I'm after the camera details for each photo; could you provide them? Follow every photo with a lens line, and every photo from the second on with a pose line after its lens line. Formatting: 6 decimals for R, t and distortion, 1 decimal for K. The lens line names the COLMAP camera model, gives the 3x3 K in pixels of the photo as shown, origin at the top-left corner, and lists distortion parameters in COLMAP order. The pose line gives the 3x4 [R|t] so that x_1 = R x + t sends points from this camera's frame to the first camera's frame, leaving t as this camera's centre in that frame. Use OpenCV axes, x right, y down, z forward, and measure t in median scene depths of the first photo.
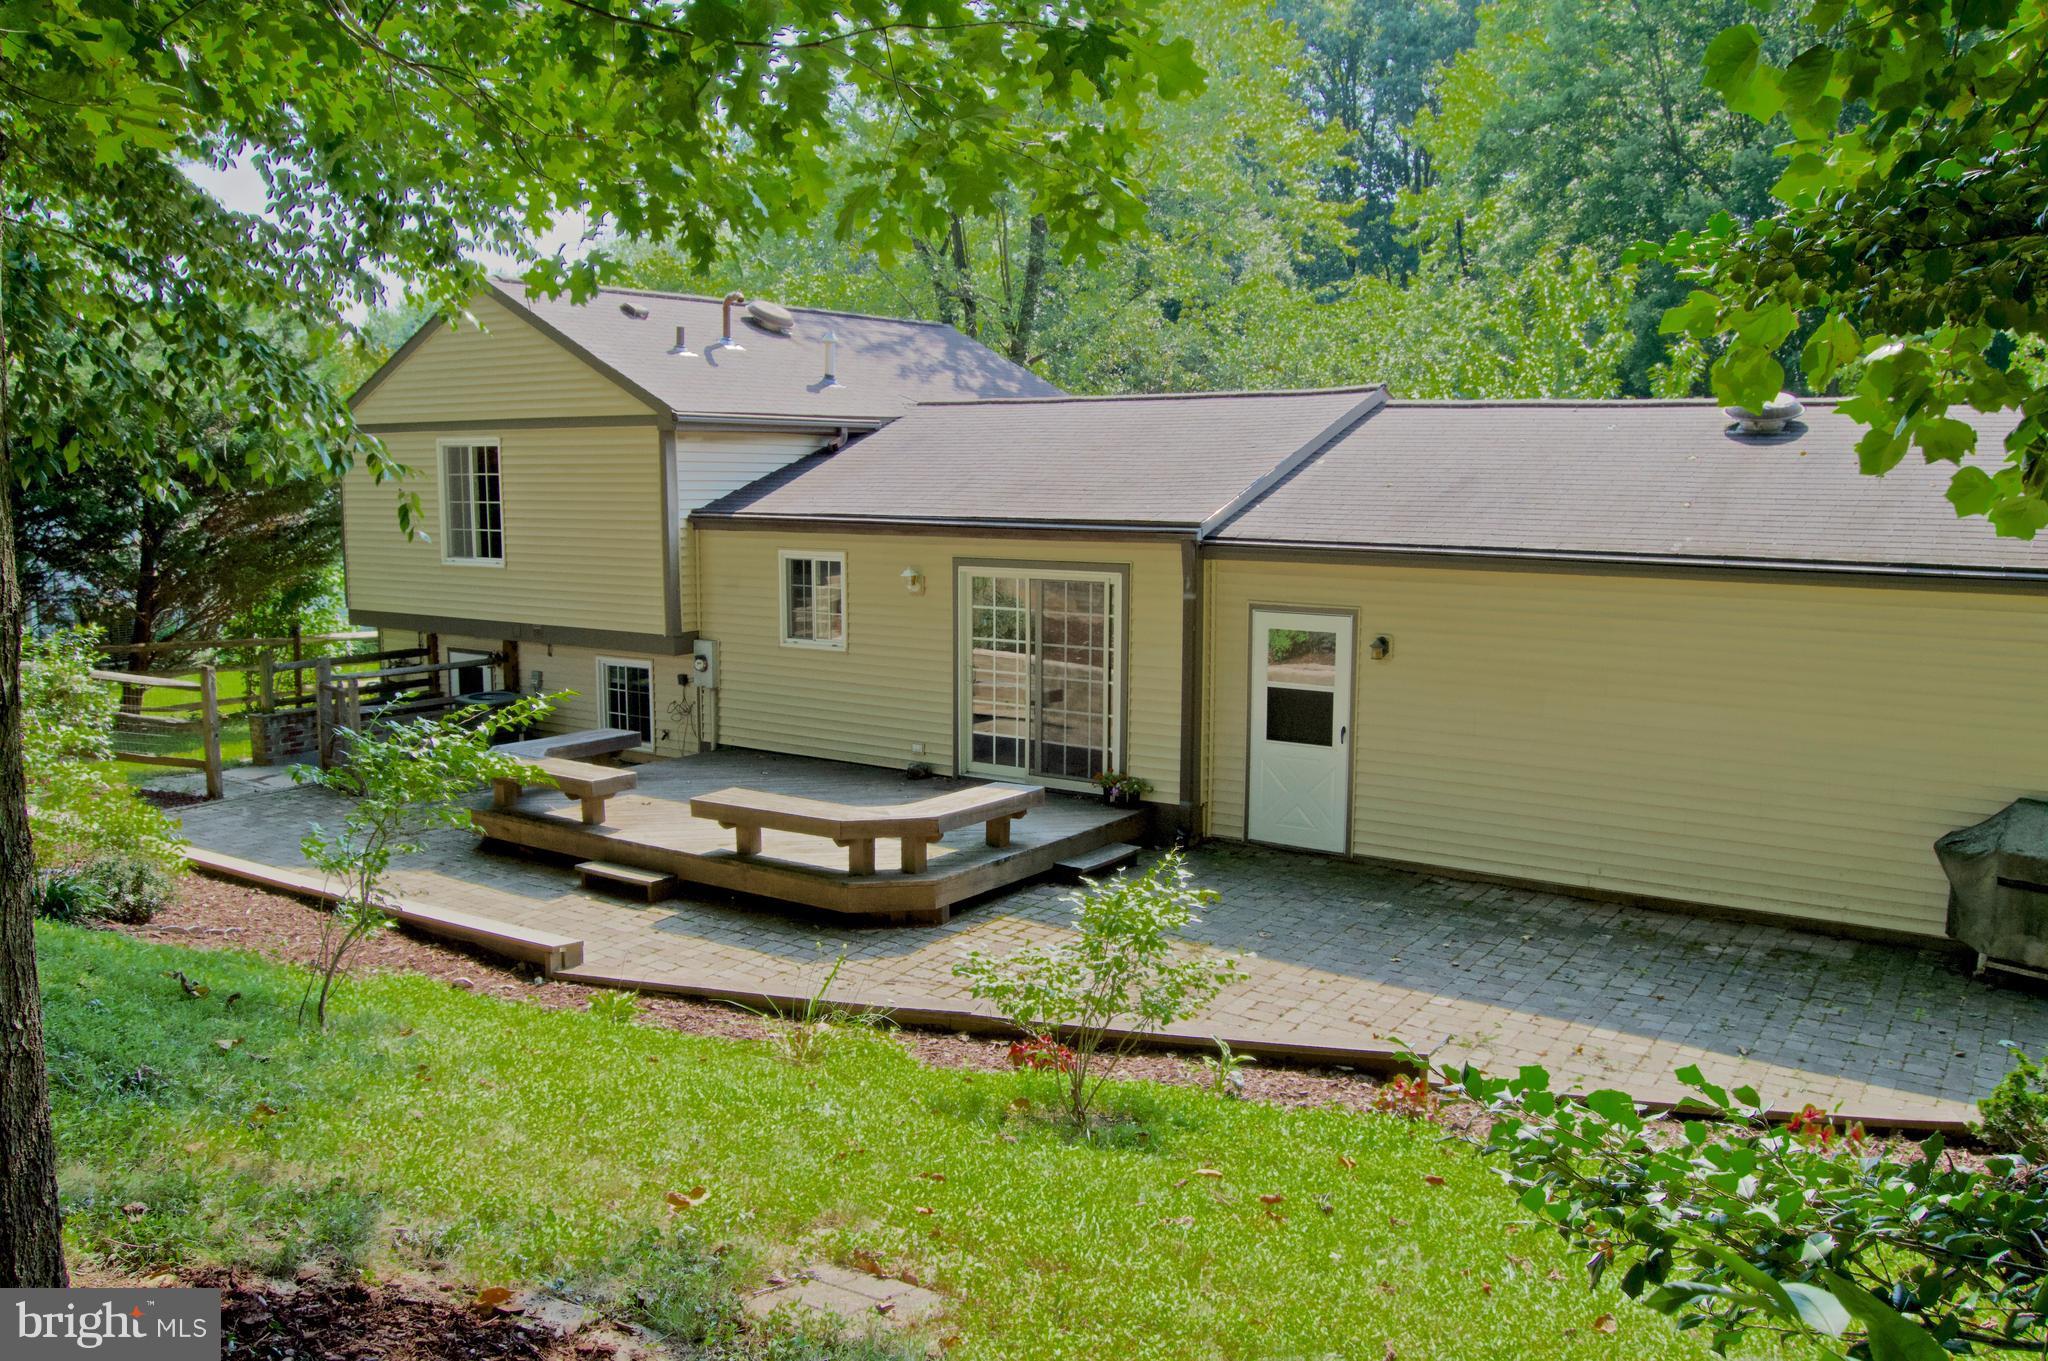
lens RADIAL K [[1647.9, 0, 1062.8], [0, 1647.9, 686.3], [0, 0, 1]] dist [-0.087363, 0.005923]
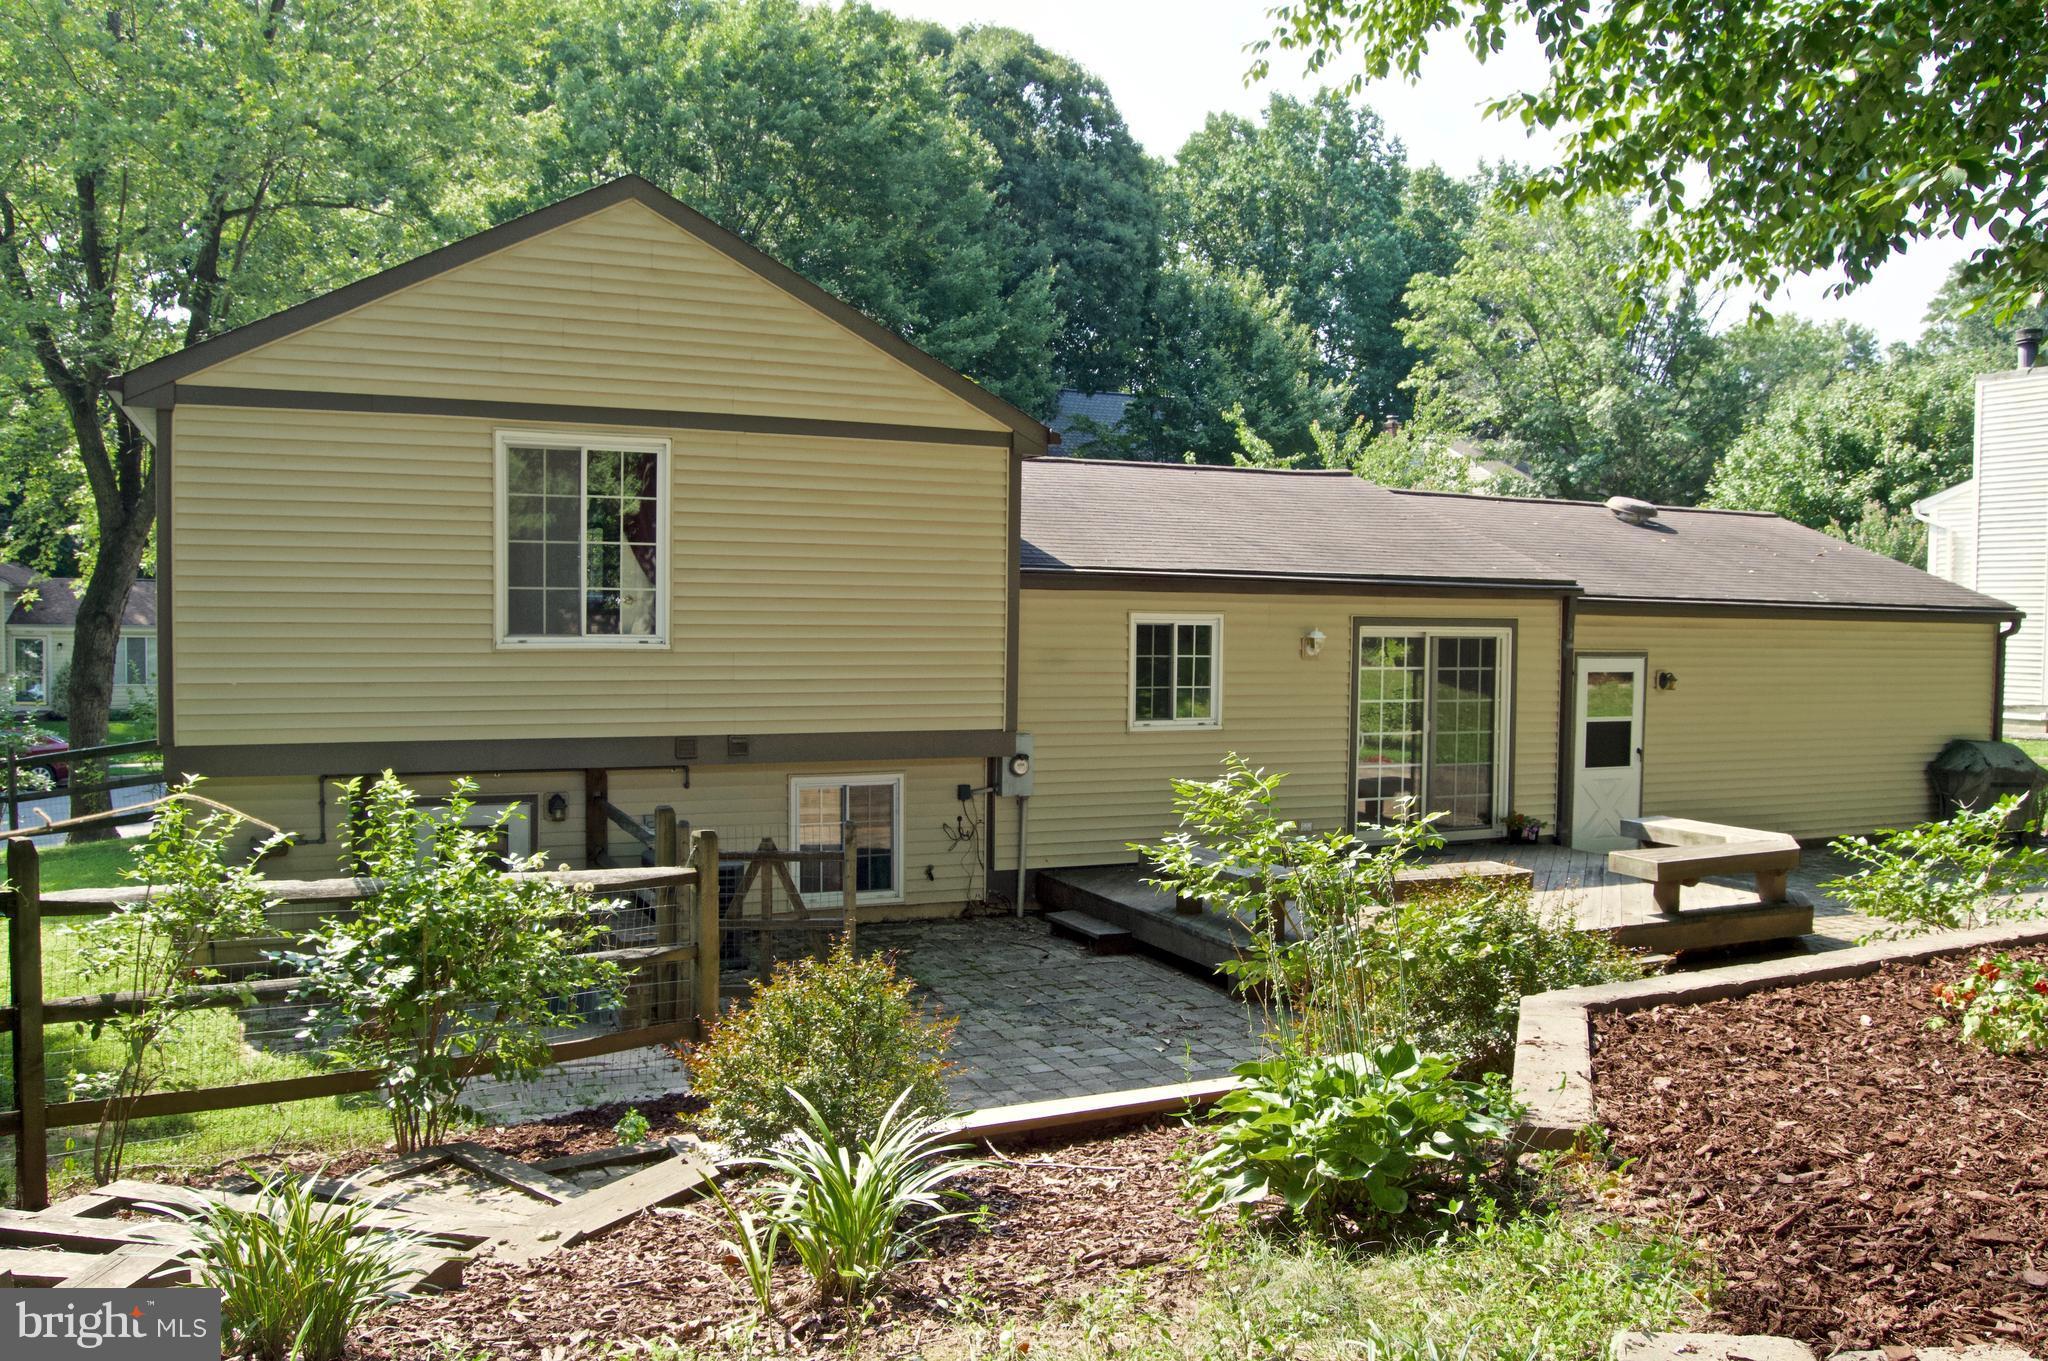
lens RADIAL K [[1647.9, 0, 1062.8], [0, 1647.9, 686.3], [0, 0, 1]] dist [-0.087363, 0.005923]
pose [[0.503104, -0.035820, 0.863483, -0.977213], [0.100936, 0.994738, -0.017545, -0.038728], [-0.858311, 0.095984, 0.504073, 0.670592]]
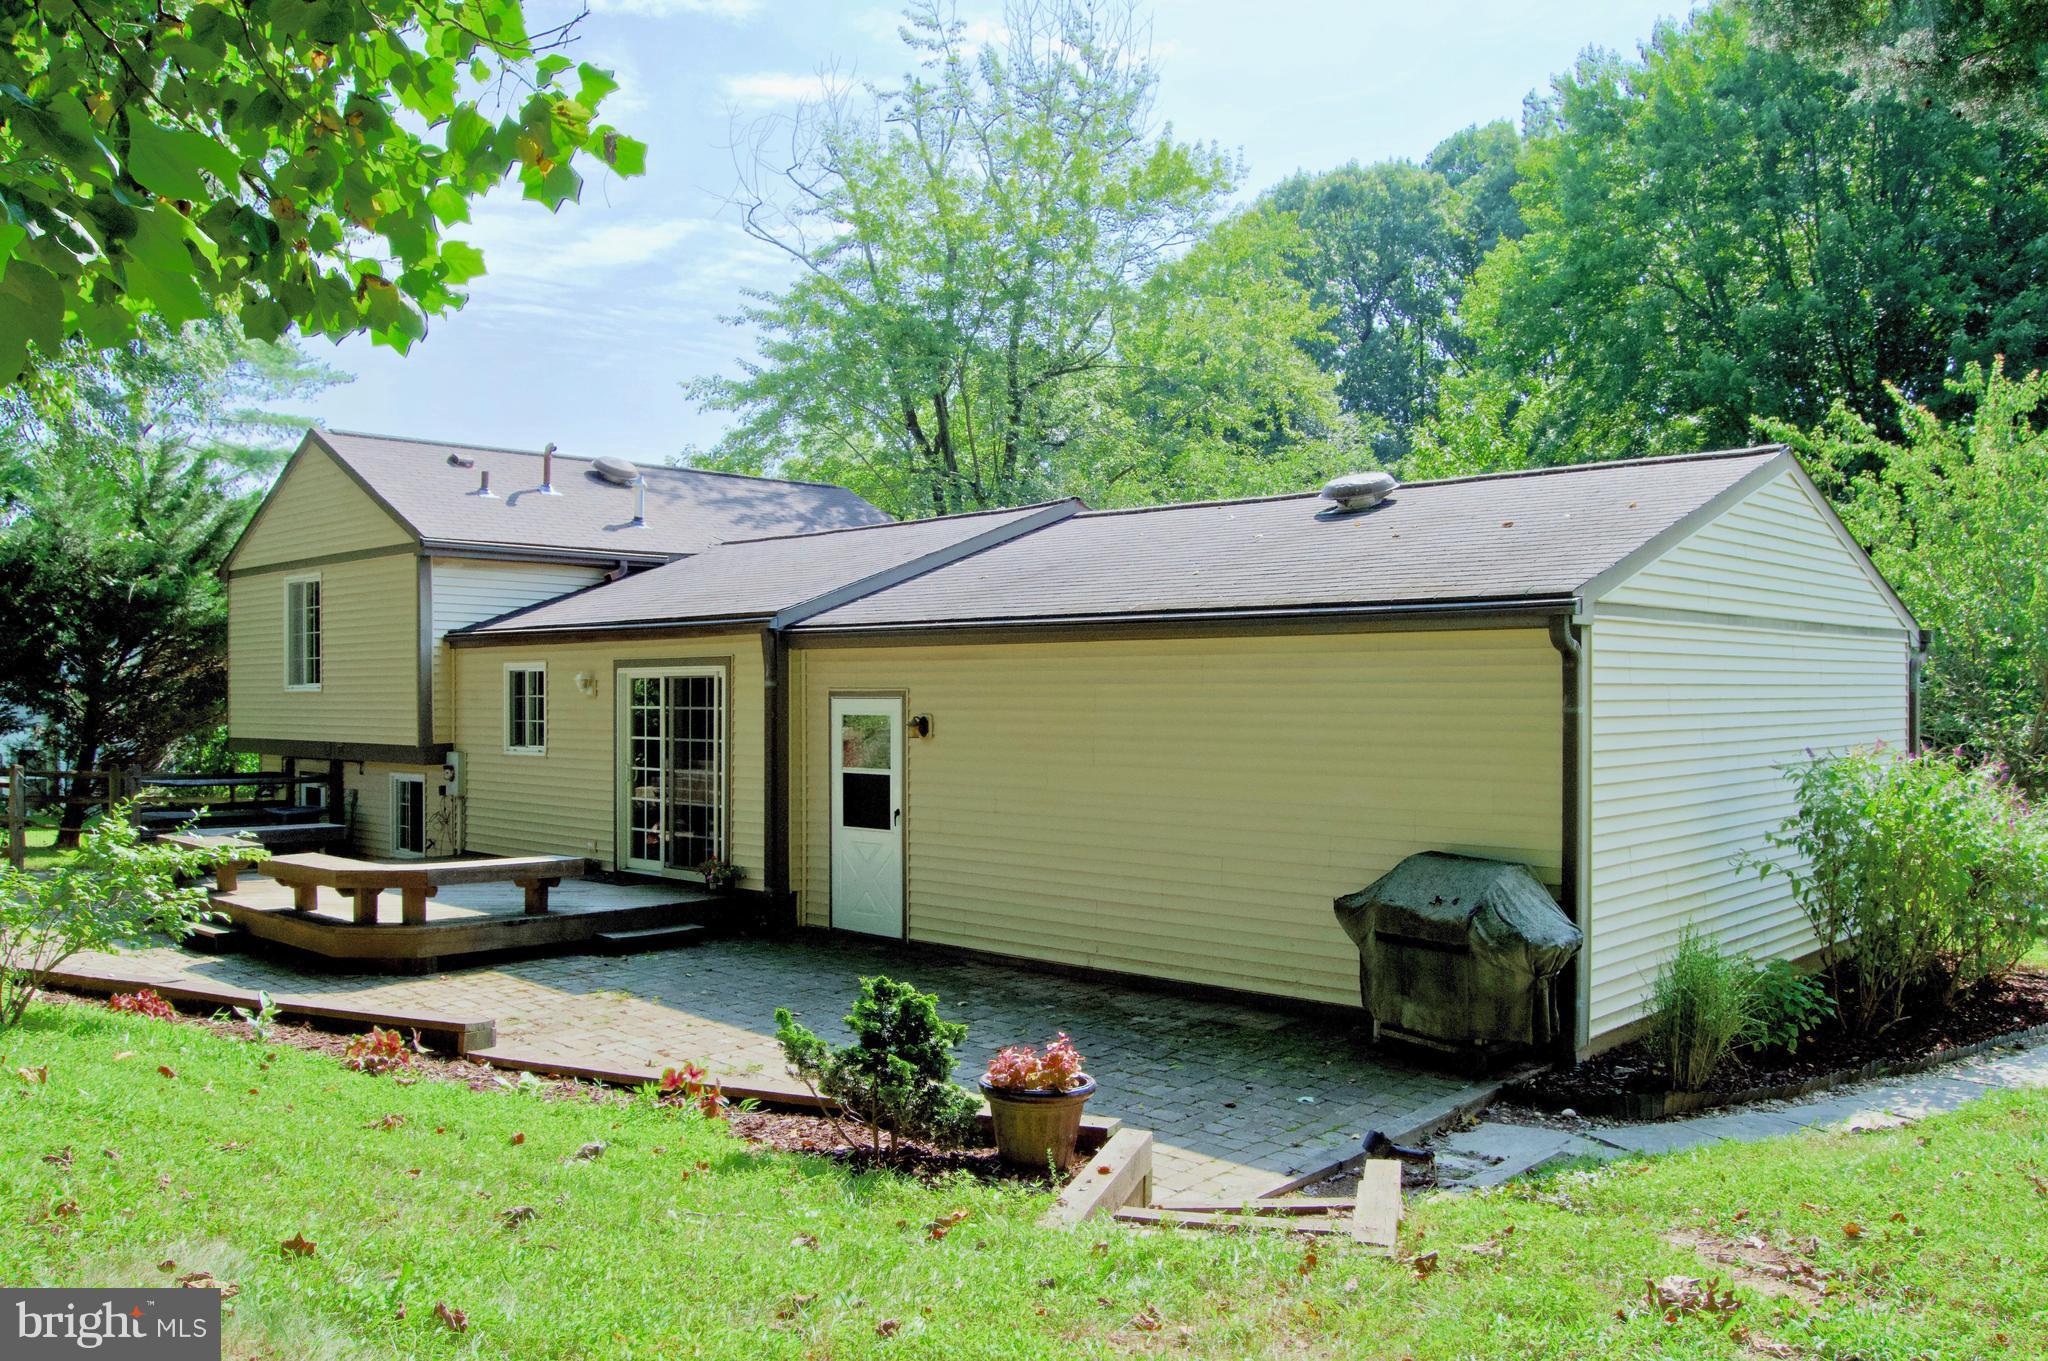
lens RADIAL K [[1647.9, 0, 1062.8], [0, 1647.9, 686.3], [0, 0, 1]] dist [-0.087363, 0.005923]
pose [[0.987224, -0.006047, -0.159227, 0.383442], [-0.015918, 0.990539, -0.136309, 0.076242], [0.158544, 0.137102, 0.977787, 0.026015]]
